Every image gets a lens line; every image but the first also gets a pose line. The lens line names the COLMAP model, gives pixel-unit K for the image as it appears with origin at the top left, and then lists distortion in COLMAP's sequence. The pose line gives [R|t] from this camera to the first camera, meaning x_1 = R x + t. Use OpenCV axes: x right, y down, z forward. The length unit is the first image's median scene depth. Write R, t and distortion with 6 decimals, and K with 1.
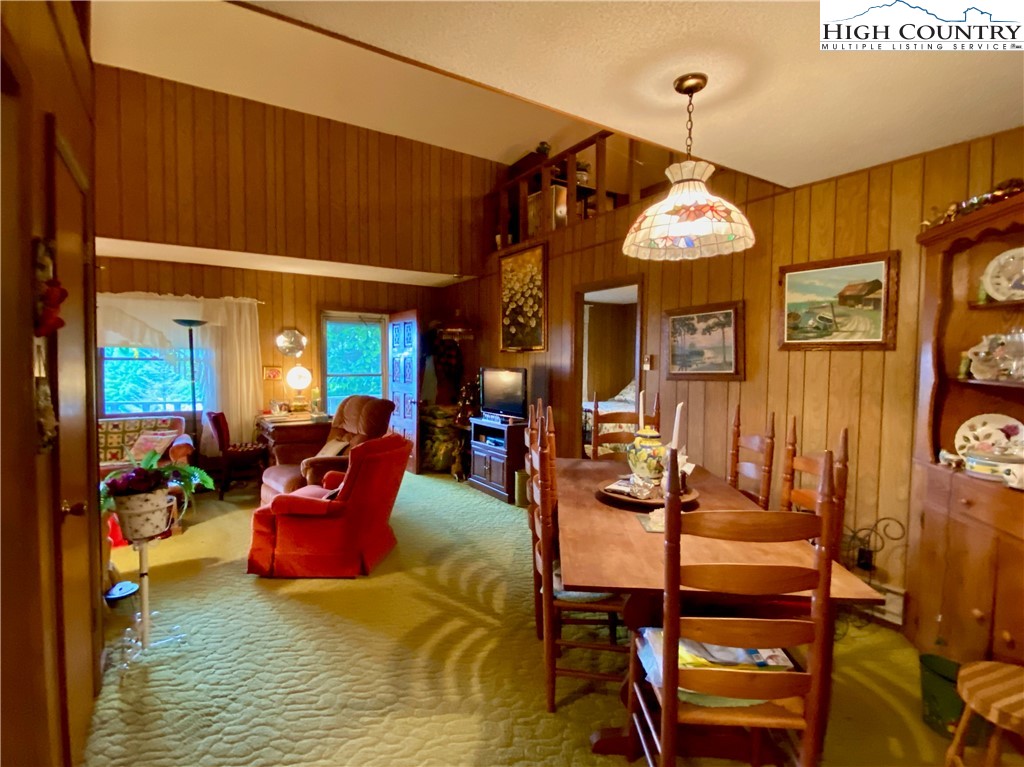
lens RADIAL K [[494.2, 0, 532.7], [0, 494.2, 404.5], [0, 0, 1]] dist [0.014293, -0.011360]
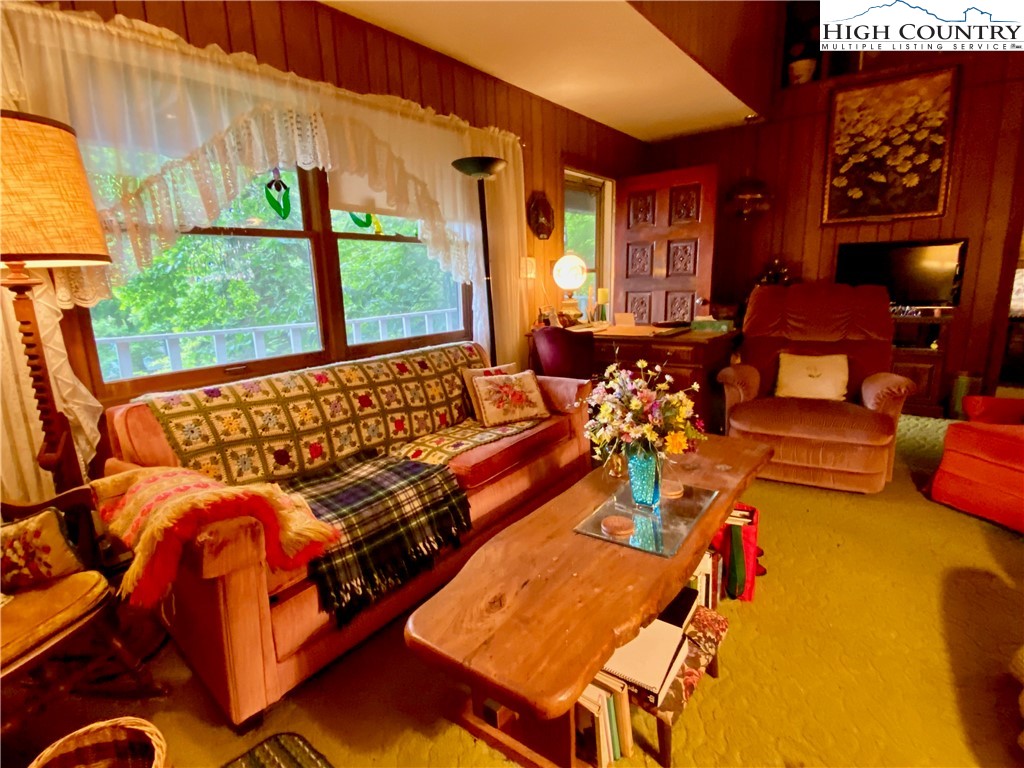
lens RADIAL K [[494.2, 0, 520.7], [0, 494.2, 386.7], [0, 0, 1]] dist [0.014293, -0.011360]
pose [[0.945307, -0.108422, 0.307635, -0.803764], [0.064807, 0.986766, 0.148635, -0.006399], [-0.319679, -0.120569, 0.939824, 0.430263]]
